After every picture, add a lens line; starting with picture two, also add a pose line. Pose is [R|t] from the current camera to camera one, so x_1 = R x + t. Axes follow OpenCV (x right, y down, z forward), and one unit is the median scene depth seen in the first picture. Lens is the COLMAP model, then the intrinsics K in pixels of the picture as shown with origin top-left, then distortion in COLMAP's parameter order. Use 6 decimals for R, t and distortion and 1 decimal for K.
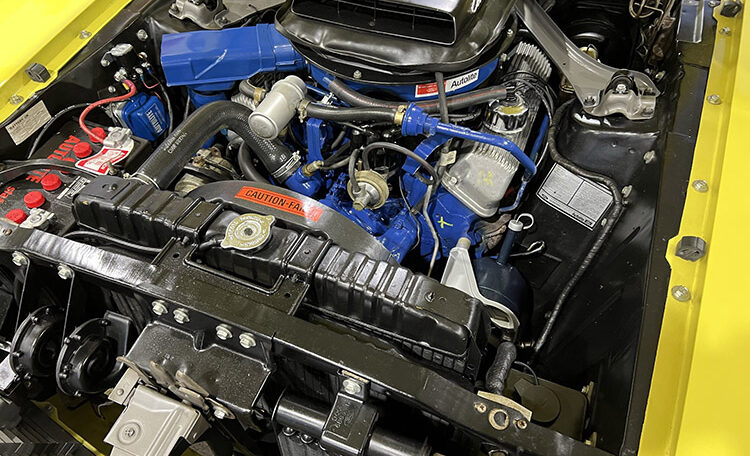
lens RADIAL K [[557.0, 0, 377.5], [0, 557.0, 228.4], [0, 0, 1]] dist [0.009104, -0.001953]
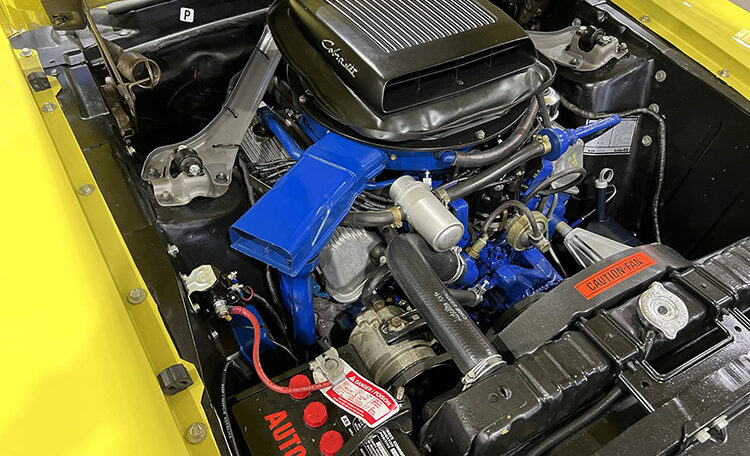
lens RADIAL K [[549.3, 0, 372.4], [0, 549.3, 226.6], [0, 0, 1]] dist [0.016070, -0.003607]
pose [[0.636115, -0.560673, 0.530098, -0.693899], [0.569209, 0.804808, 0.168181, -0.391281], [-0.520922, 0.194754, 0.831091, 0.340164]]
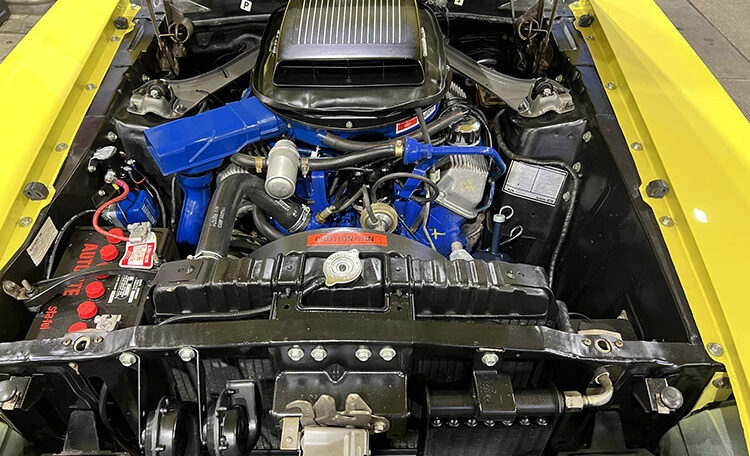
lens RADIAL K [[549.3, 0, 372.4], [0, 549.3, 226.6], [0, 0, 1]] dist [0.016070, -0.003607]
pose [[0.928986, -0.256379, 0.266937, -0.330971], [0.281856, 0.957498, -0.061281, 0.007963], [-0.239880, 0.132168, 0.961764, -0.068823]]
